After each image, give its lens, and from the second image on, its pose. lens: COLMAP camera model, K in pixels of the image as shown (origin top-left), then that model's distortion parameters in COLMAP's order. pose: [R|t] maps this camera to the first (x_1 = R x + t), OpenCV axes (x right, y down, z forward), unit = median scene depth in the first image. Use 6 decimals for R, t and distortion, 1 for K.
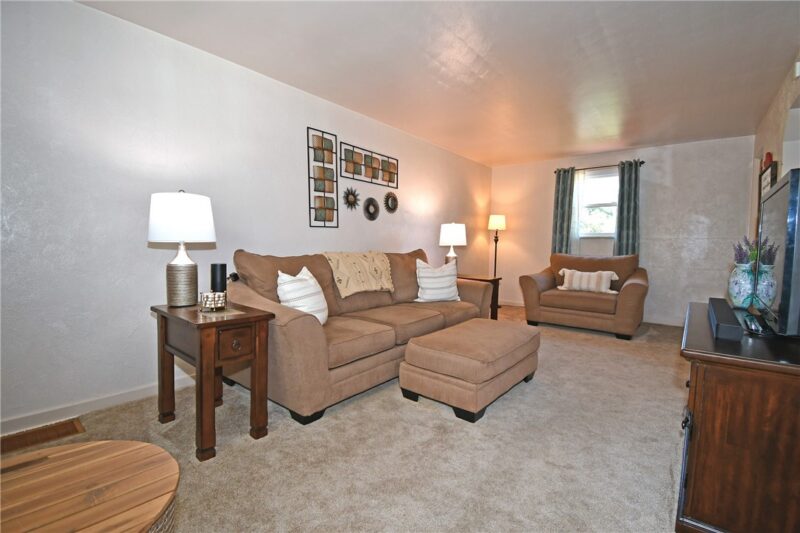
lens RADIAL K [[355.5, 0, 395.7], [0, 355.5, 266.5], [0, 0, 1]] dist [-0.002146, -0.000564]
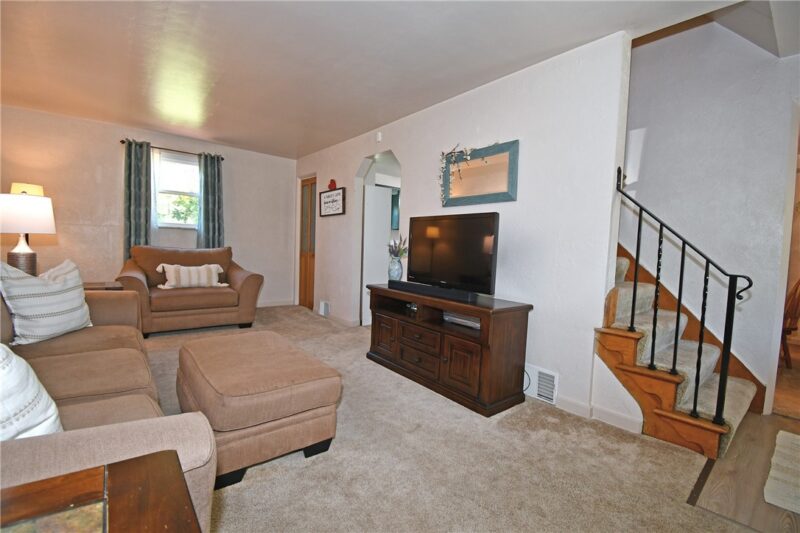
lens RADIAL K [[355.5, 0, 395.7], [0, 355.5, 266.5], [0, 0, 1]] dist [-0.002146, -0.000564]
pose [[0.183541, -0.057460, 0.981331, -0.257760], [0.023503, 0.998261, 0.054056, -0.021067], [-0.982731, 0.013142, 0.184572, 0.304365]]
